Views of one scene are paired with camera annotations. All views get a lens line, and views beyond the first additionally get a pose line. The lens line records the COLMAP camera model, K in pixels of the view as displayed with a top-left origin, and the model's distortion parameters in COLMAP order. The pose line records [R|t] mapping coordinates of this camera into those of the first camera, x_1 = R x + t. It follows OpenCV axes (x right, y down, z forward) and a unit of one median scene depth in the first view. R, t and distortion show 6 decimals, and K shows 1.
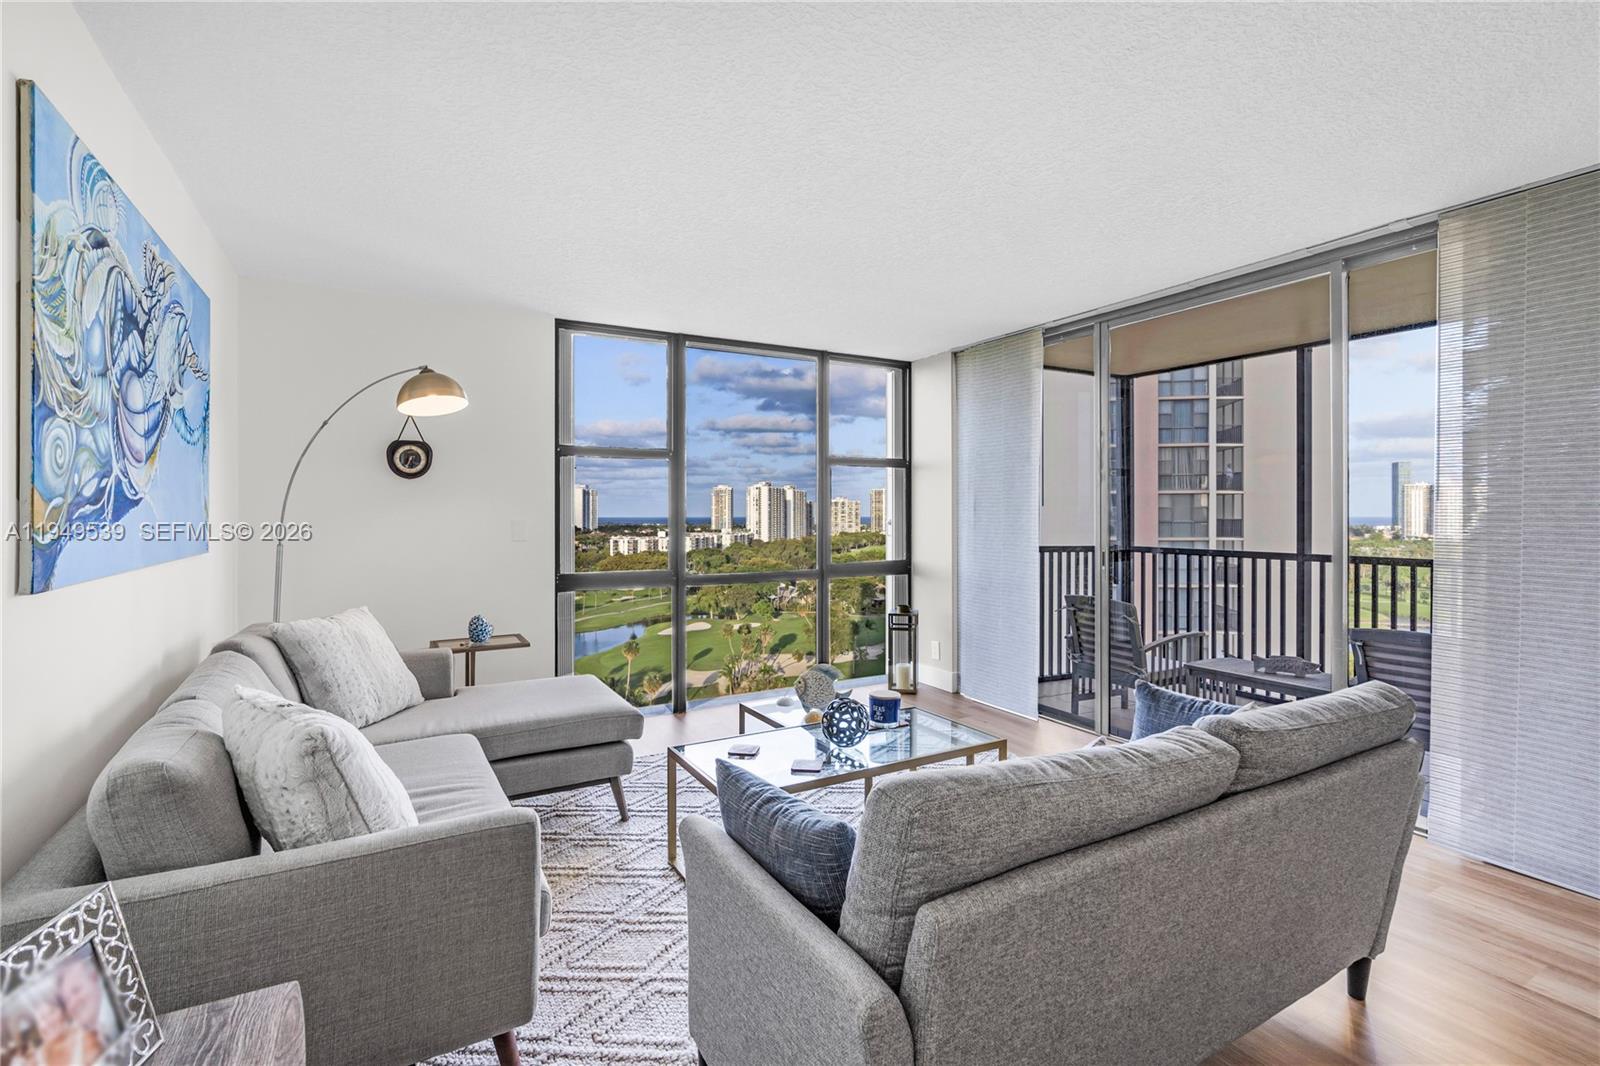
lens RADIAL K [[738.4, 0, 813.5], [0, 738.4, 512.6], [0, 0, 1]] dist [-0.008039, 0.003521]
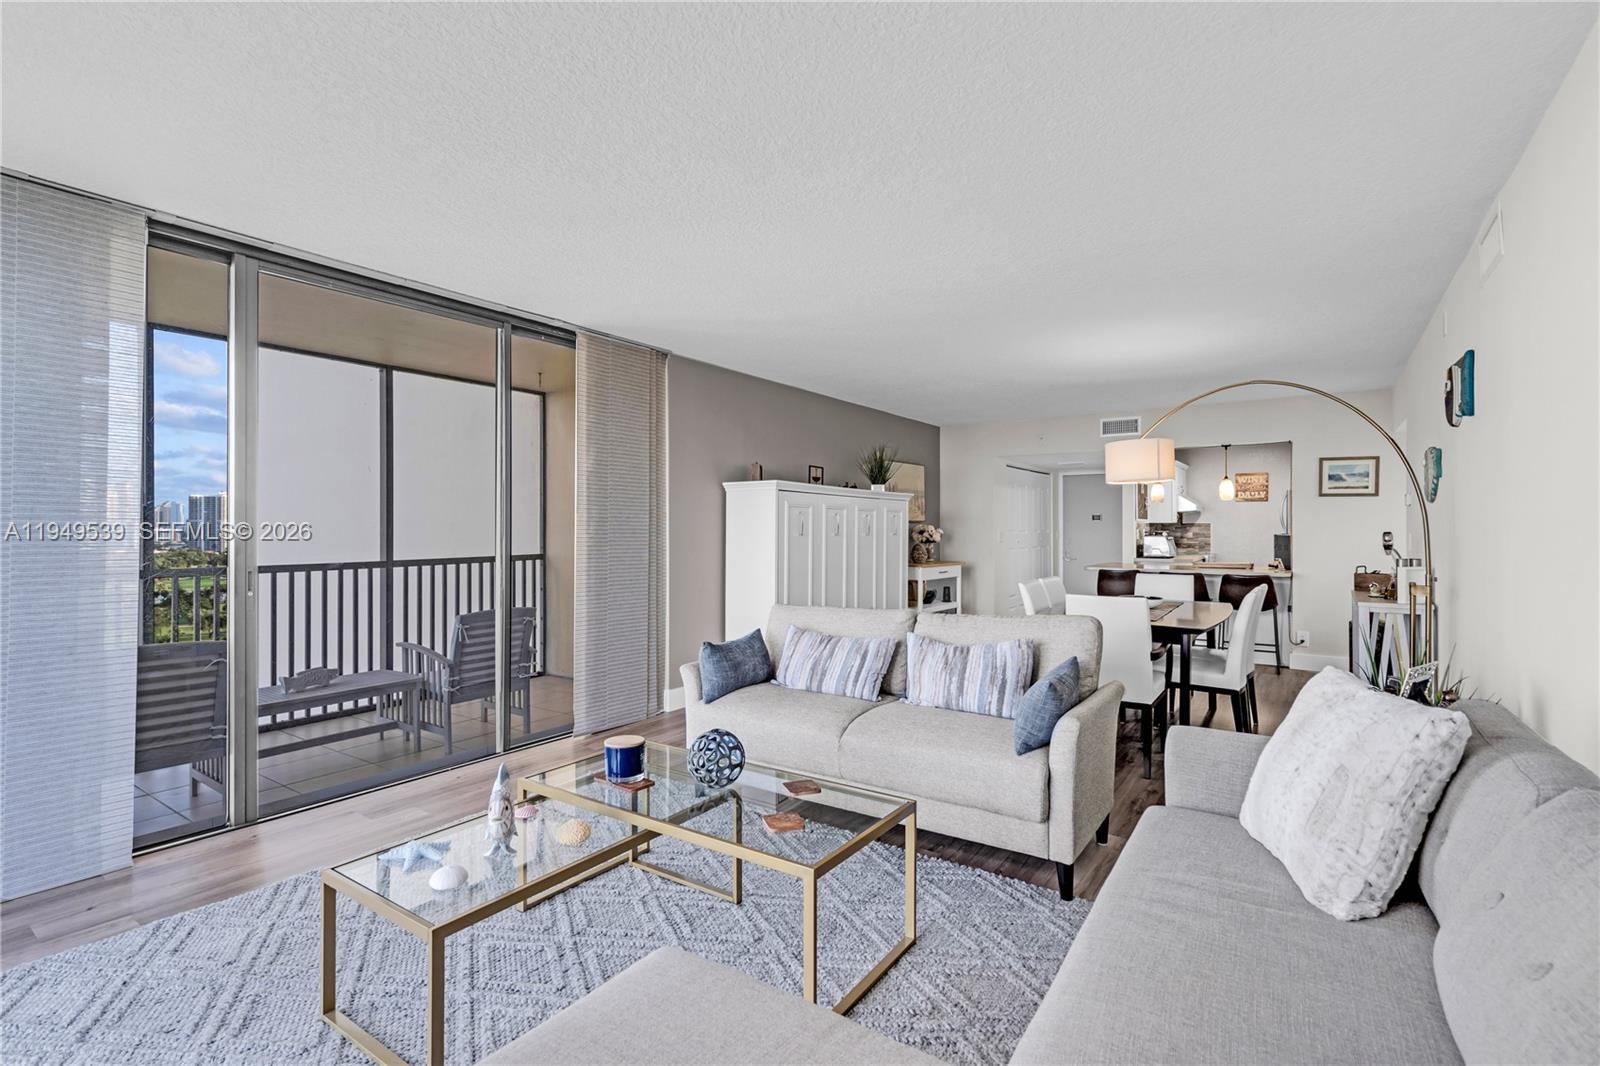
lens RADIAL K [[738.4, 0, 800.0], [0, 738.4, 528.2], [0, 0, 1]] dist [-0.008039, 0.003521]
pose [[-0.407638, 0.002183, 0.913141, -0.559649], [-0.000474, 0.999997, -0.002602, 0.011223], [-0.913143, -0.001494, -0.407636, 0.906172]]
